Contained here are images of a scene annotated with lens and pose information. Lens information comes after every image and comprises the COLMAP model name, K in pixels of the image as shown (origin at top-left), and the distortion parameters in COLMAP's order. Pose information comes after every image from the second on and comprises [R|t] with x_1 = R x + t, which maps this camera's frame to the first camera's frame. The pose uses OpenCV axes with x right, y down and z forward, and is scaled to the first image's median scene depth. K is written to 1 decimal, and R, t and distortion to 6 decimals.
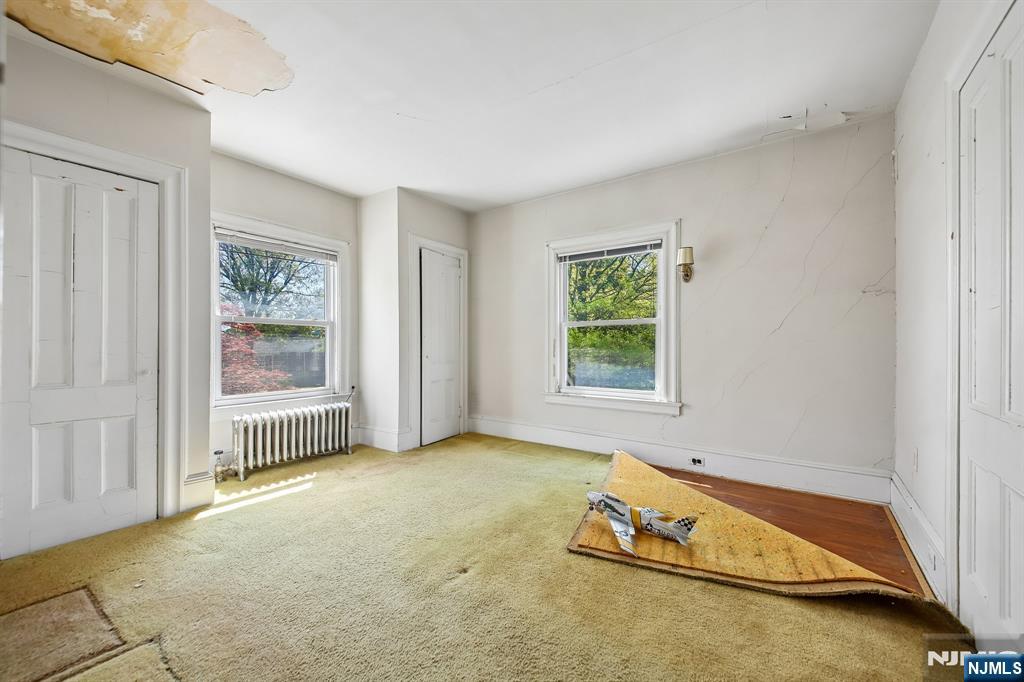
lens RADIAL K [[400.5, 0, 517.3], [0, 400.5, 346.5], [0, 0, 1]] dist [0.011694, -0.005993]
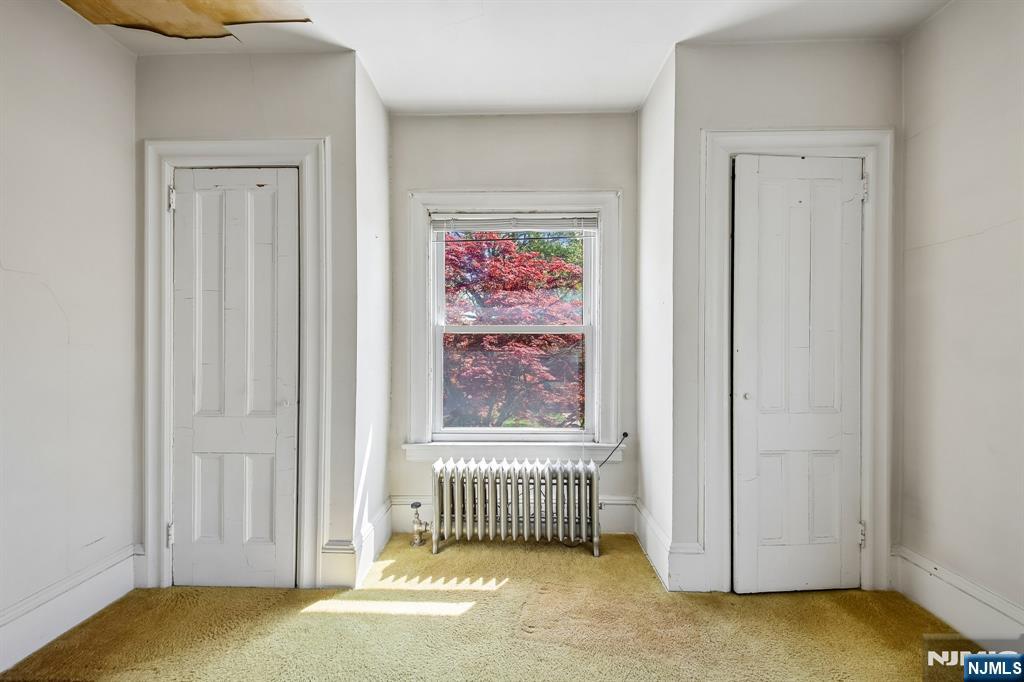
lens RADIAL K [[445.3, 0, 505.8], [0, 445.3, 348.6], [0, 0, 1]] dist [0.013099, -0.004016]
pose [[0.547921, 0.004035, -0.836520, 0.049334], [-0.001244, 0.999991, 0.004009, -0.031291], [0.836529, -0.001156, 0.547922, 0.556381]]
